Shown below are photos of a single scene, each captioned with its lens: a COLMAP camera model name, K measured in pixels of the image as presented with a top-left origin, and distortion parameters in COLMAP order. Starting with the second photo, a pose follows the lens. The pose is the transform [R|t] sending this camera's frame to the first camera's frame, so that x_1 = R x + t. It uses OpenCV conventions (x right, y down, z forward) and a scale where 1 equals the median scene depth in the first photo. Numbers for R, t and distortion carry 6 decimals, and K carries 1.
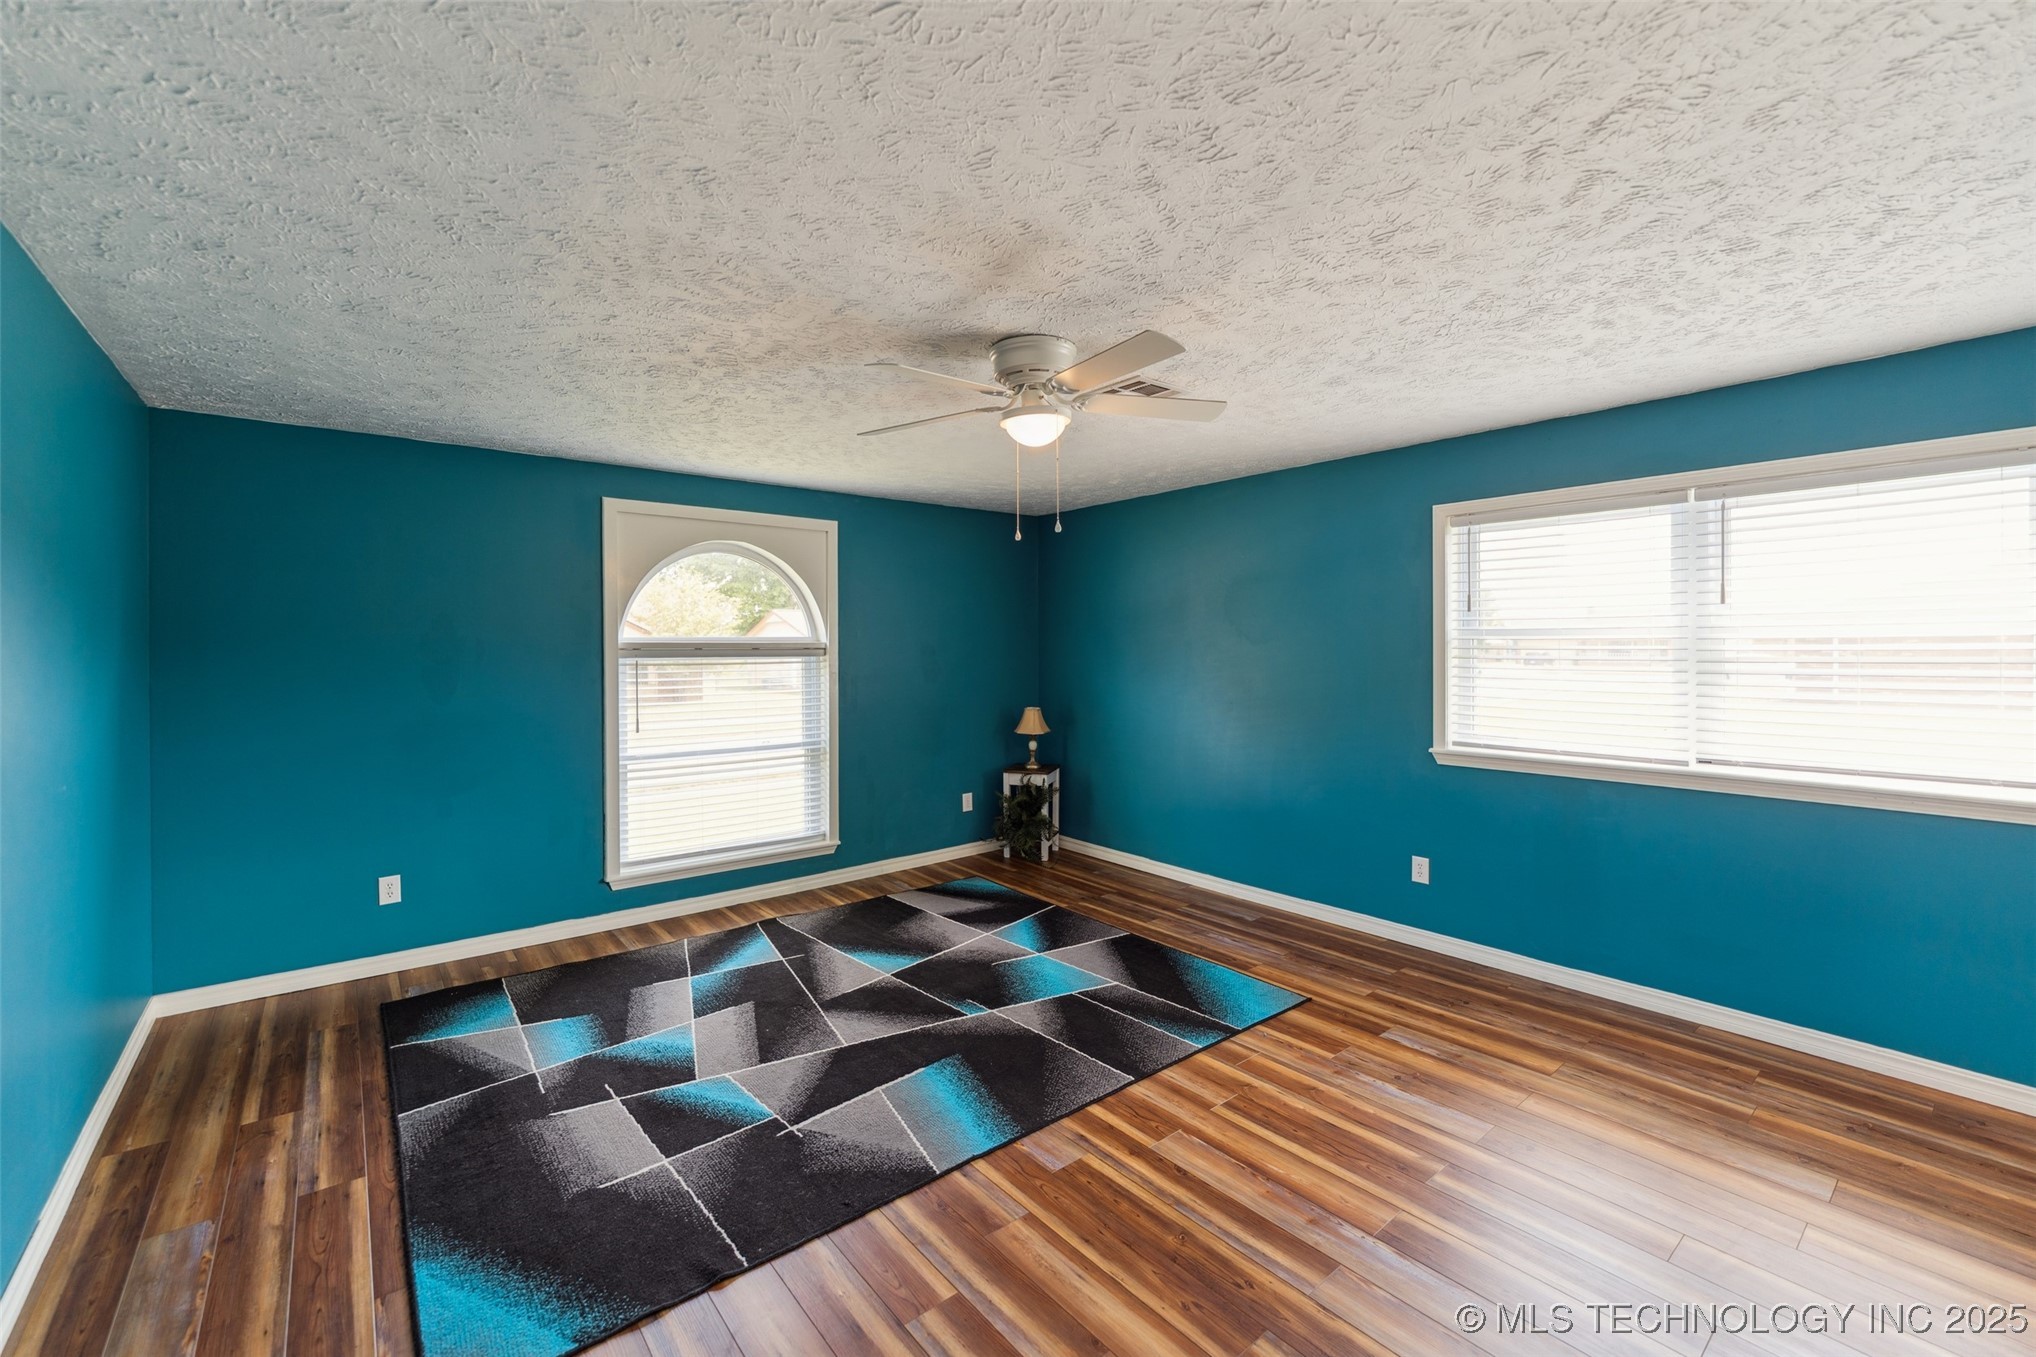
lens RADIAL K [[825.5, 0, 1008.9], [0, 825.5, 664.0], [0, 0, 1]] dist [0.000346, -0.000262]
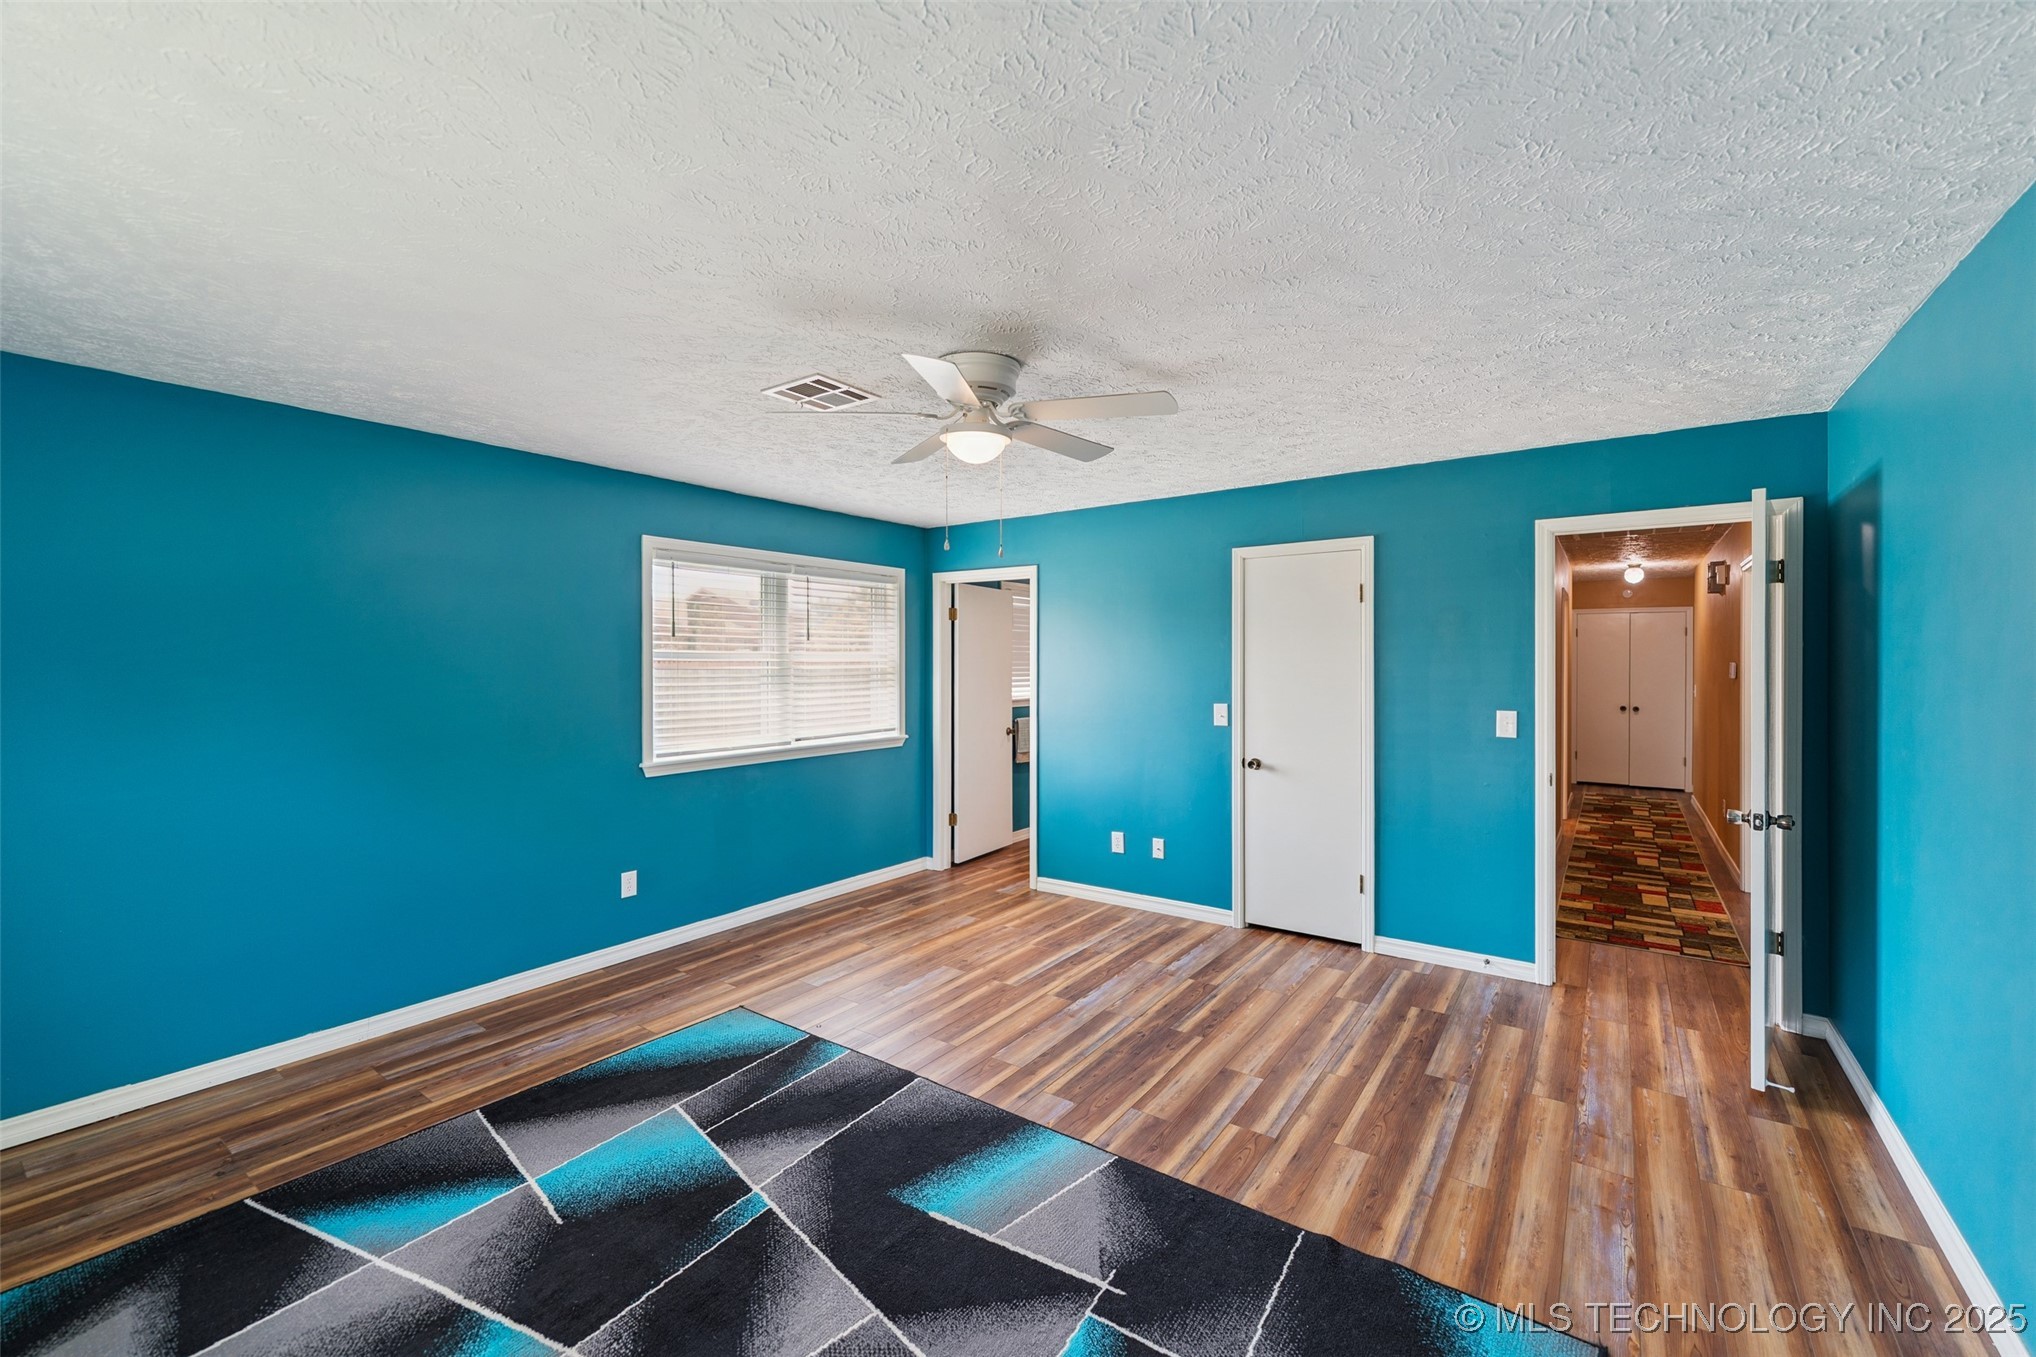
lens RADIAL K [[825.5, 0, 1008.9], [0, 825.5, 664.0], [0, 0, 1]] dist [0.000346, -0.000262]
pose [[-0.255052, 0.005087, 0.966914, -0.732931], [0.025821, 0.999665, 0.001551, -0.017340], [-0.966583, 0.025363, -0.255098, 0.939345]]
